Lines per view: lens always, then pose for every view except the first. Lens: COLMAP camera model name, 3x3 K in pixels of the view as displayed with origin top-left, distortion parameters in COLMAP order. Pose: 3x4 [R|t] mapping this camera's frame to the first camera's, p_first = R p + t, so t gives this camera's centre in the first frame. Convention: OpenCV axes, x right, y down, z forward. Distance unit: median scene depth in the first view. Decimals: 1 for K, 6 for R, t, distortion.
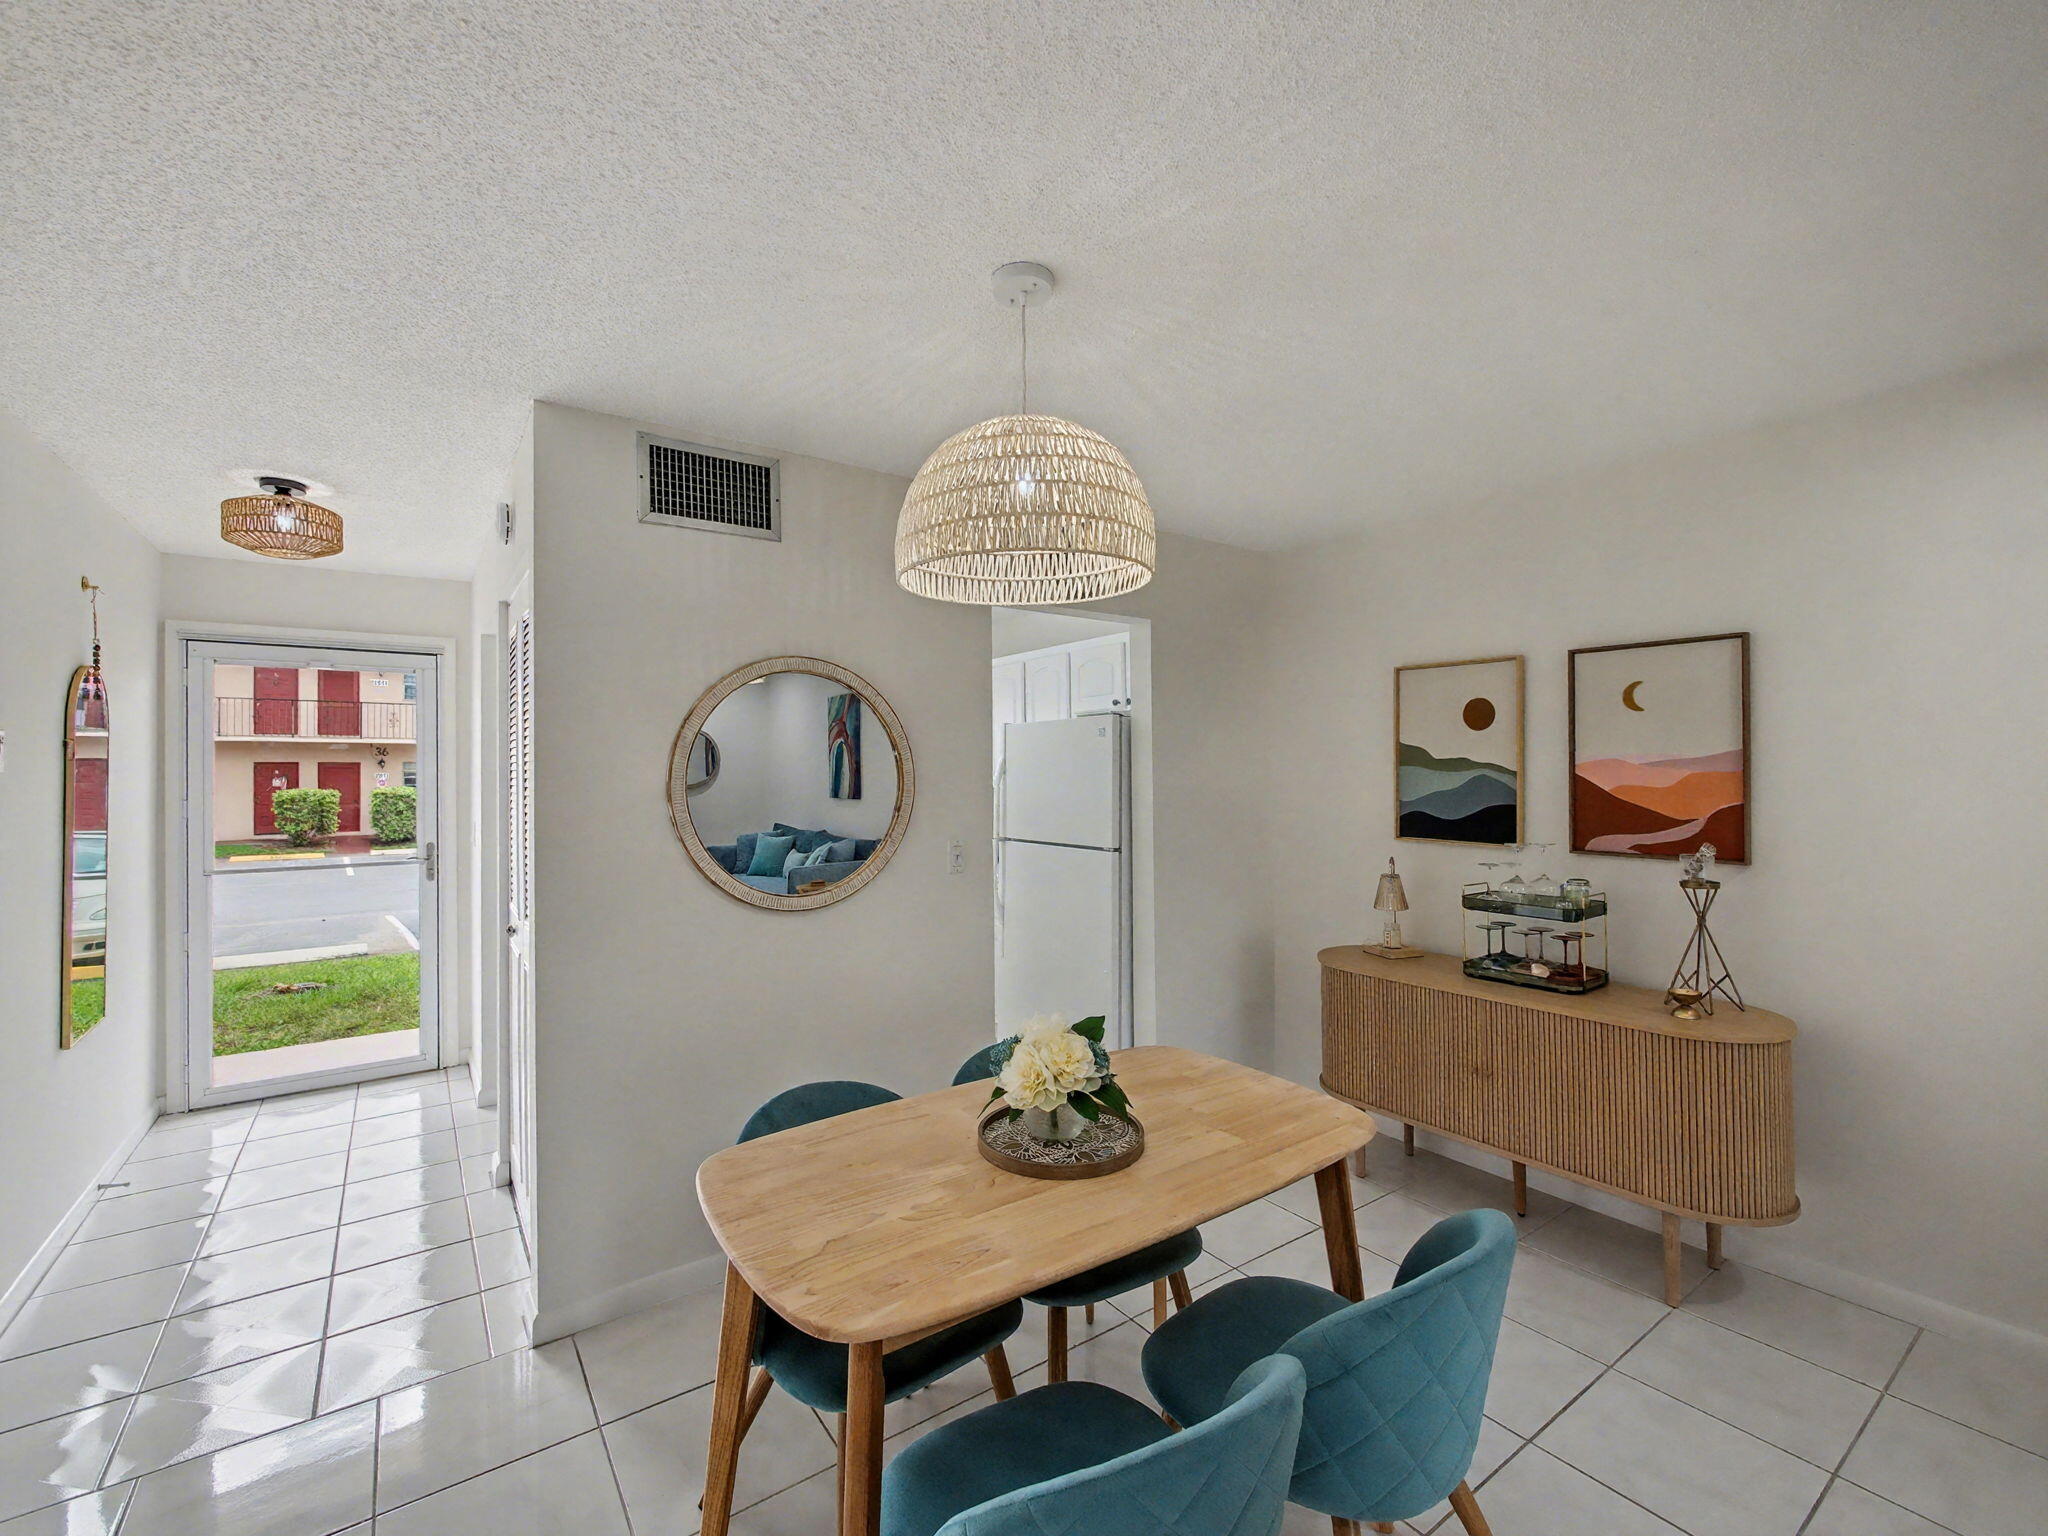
lens RADIAL K [[873.2, 0, 1024.0], [0, 873.2, 768.0], [0, 0, 1]] dist [-0.000066, -0.000115]
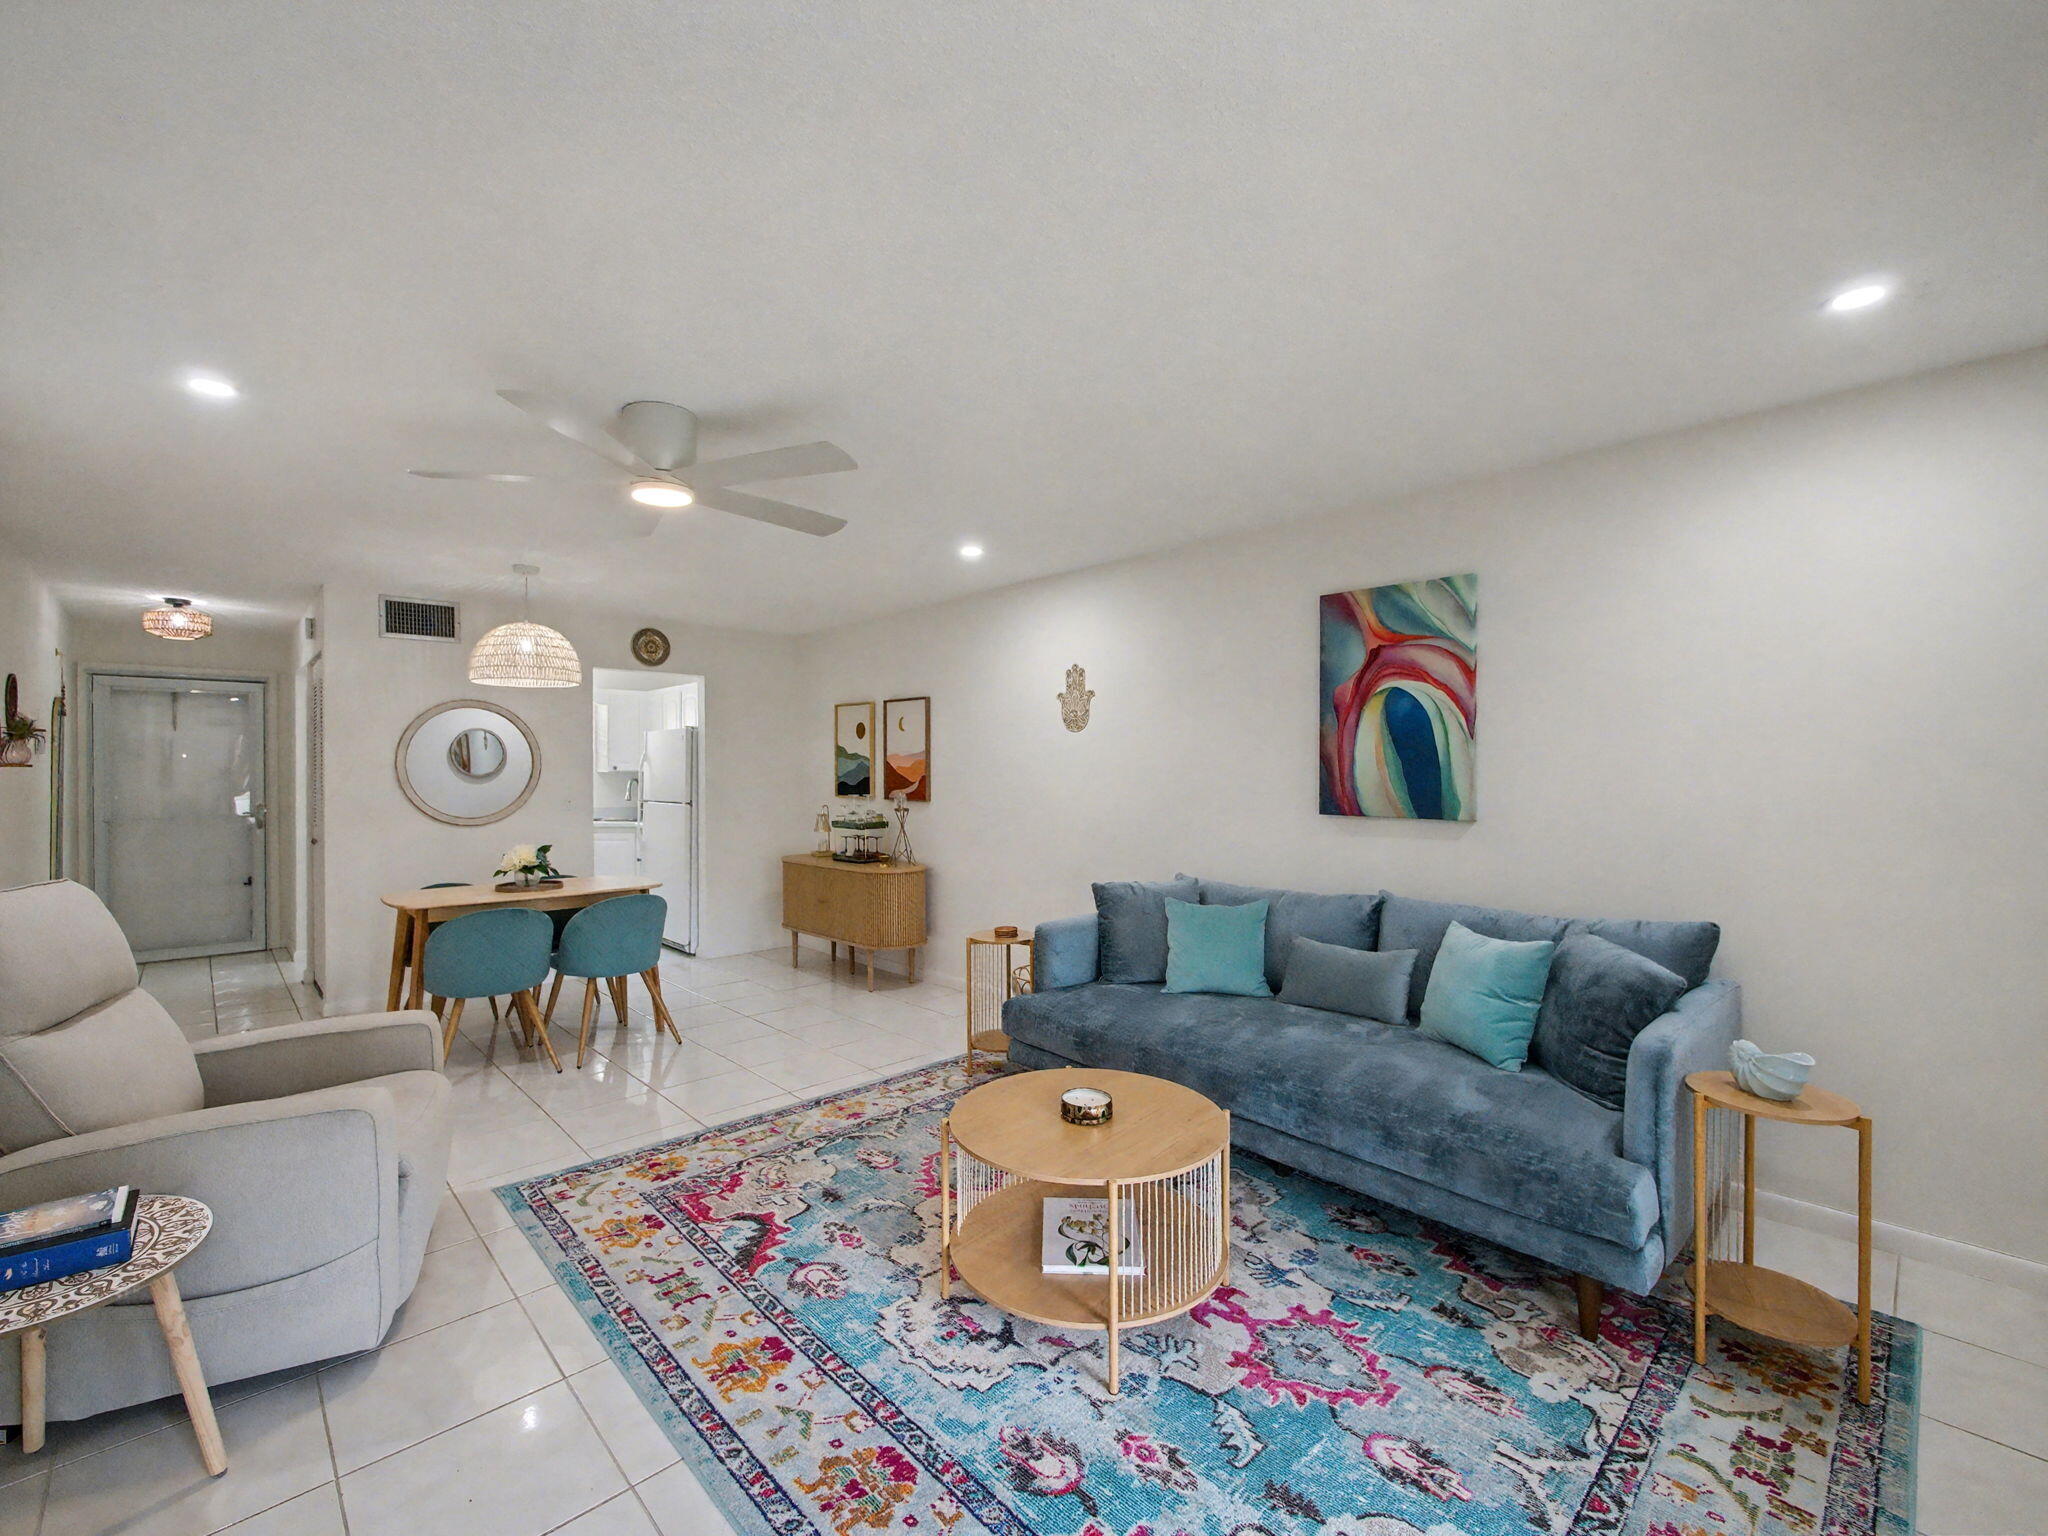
lens RADIAL K [[873.2, 0, 1024.0], [0, 873.2, 768.0], [0, 0, 1]] dist [-0.000066, -0.000115]
pose [[0.990437, 0.002493, 0.137941, 0.648017], [-0.003384, 0.999975, 0.006225, 0.009097], [-0.137922, -0.006632, 0.990421, -1.040322]]
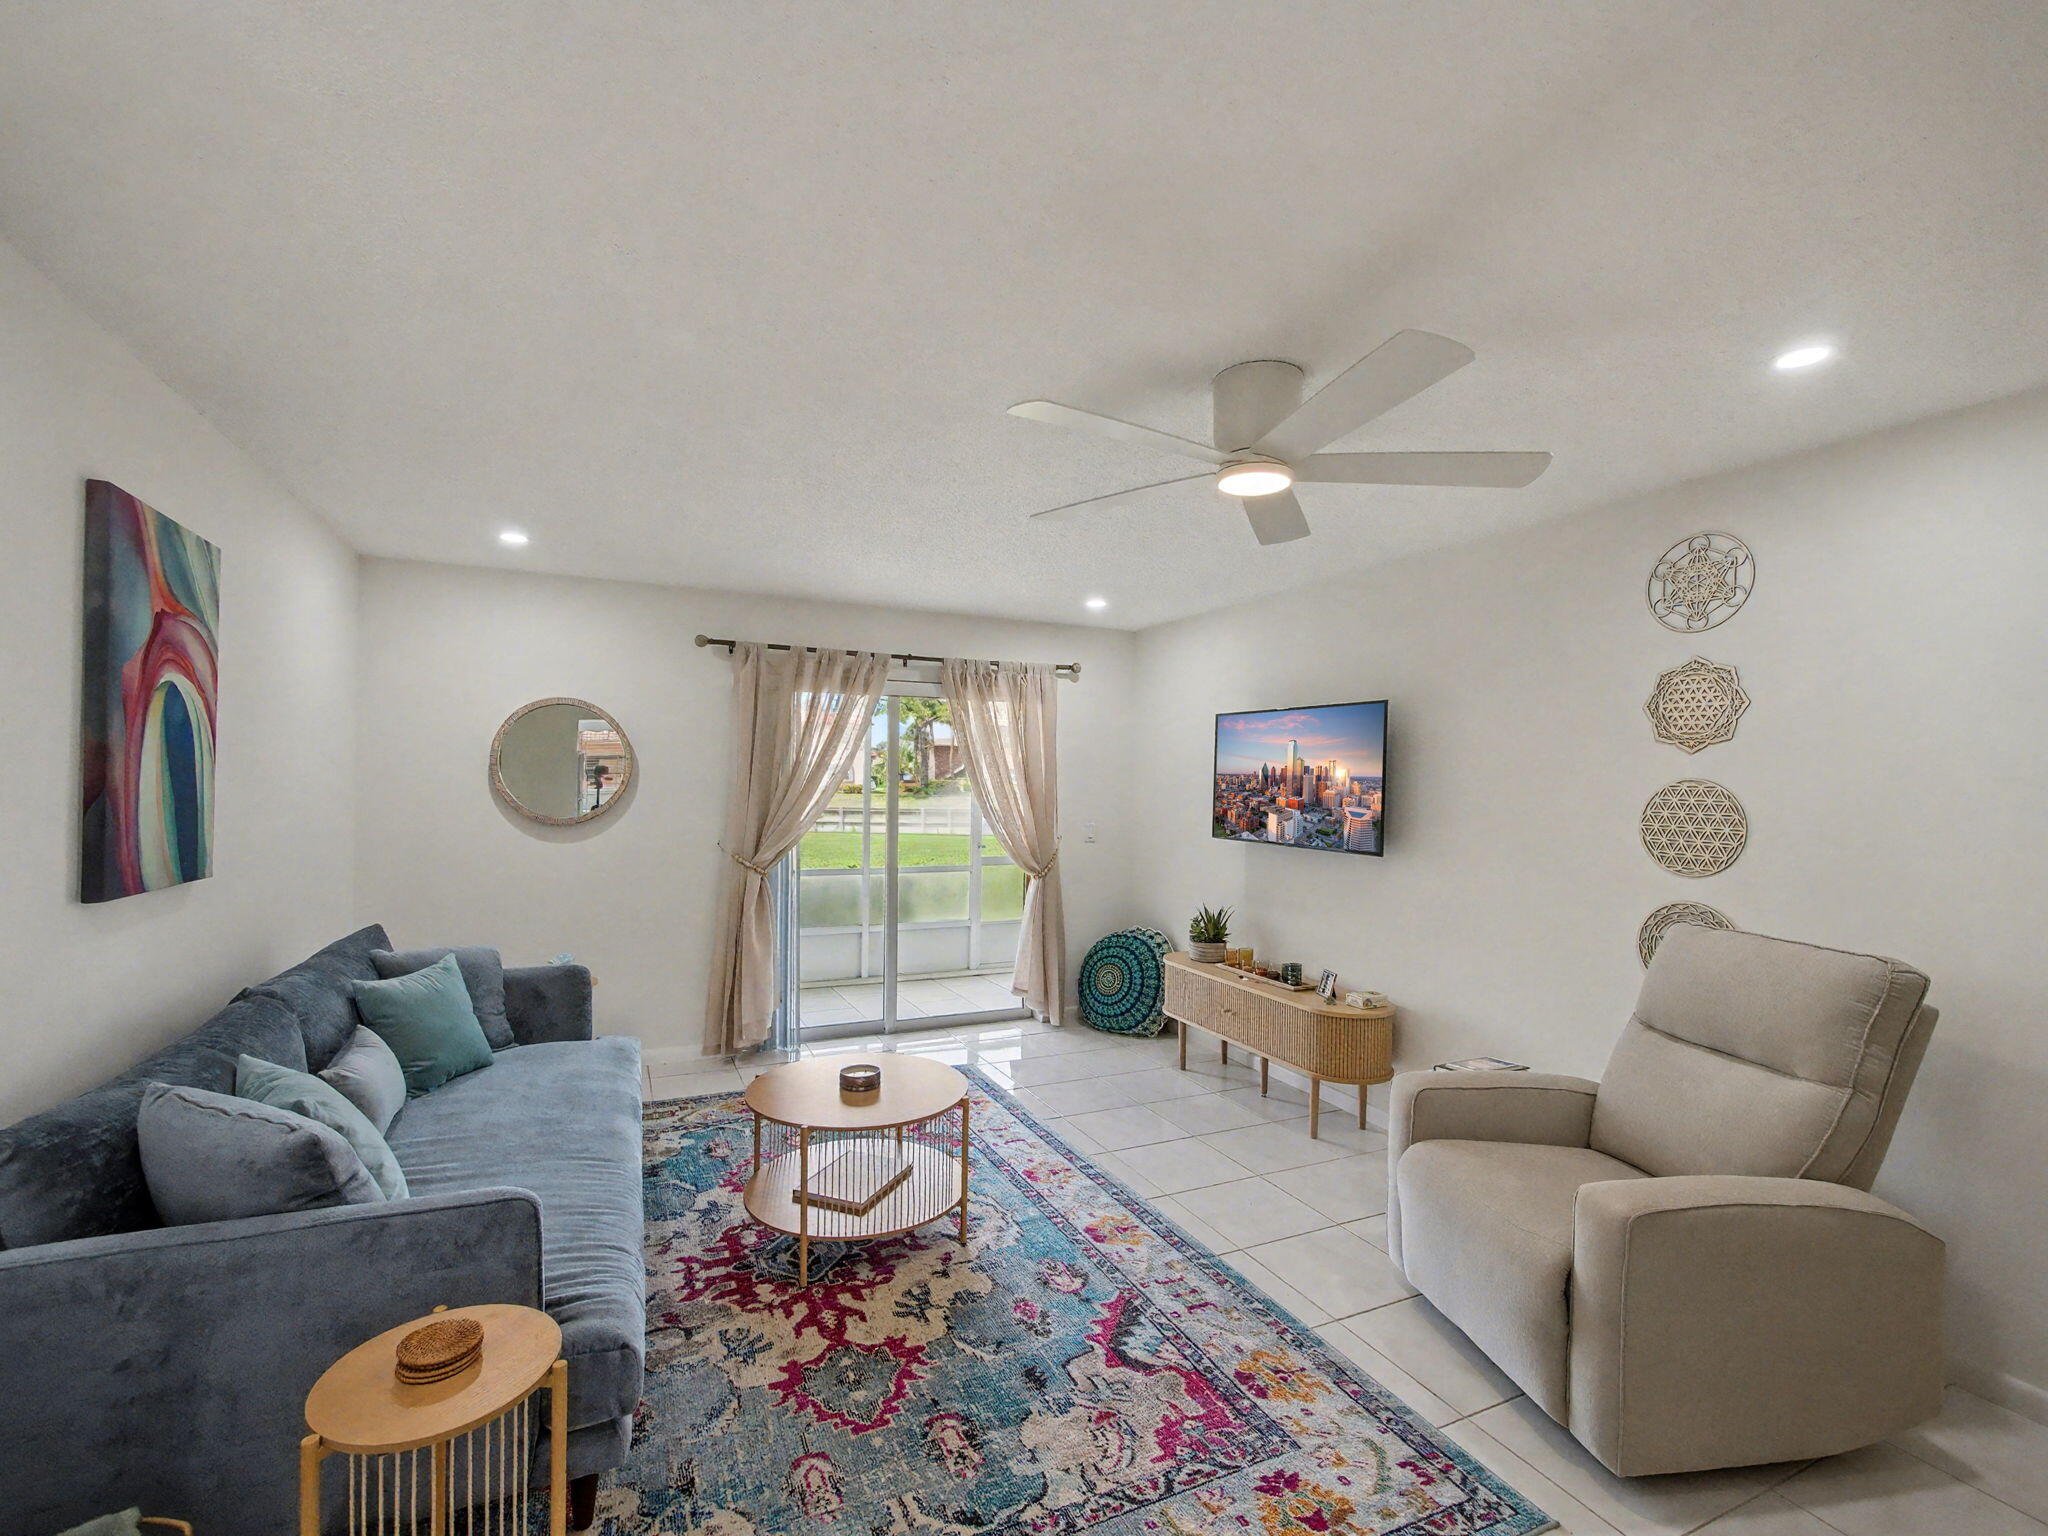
lens RADIAL K [[893.4, 0, 1013.7], [0, 893.4, 782.4], [0, 0, 1]] dist [-0.000864, 0.000055]
pose [[-0.980360, -0.008468, 0.197036, 0.450141], [-0.011187, 0.999857, -0.012689, -0.006211], [-0.196900, -0.014644, -0.980314, 0.647184]]
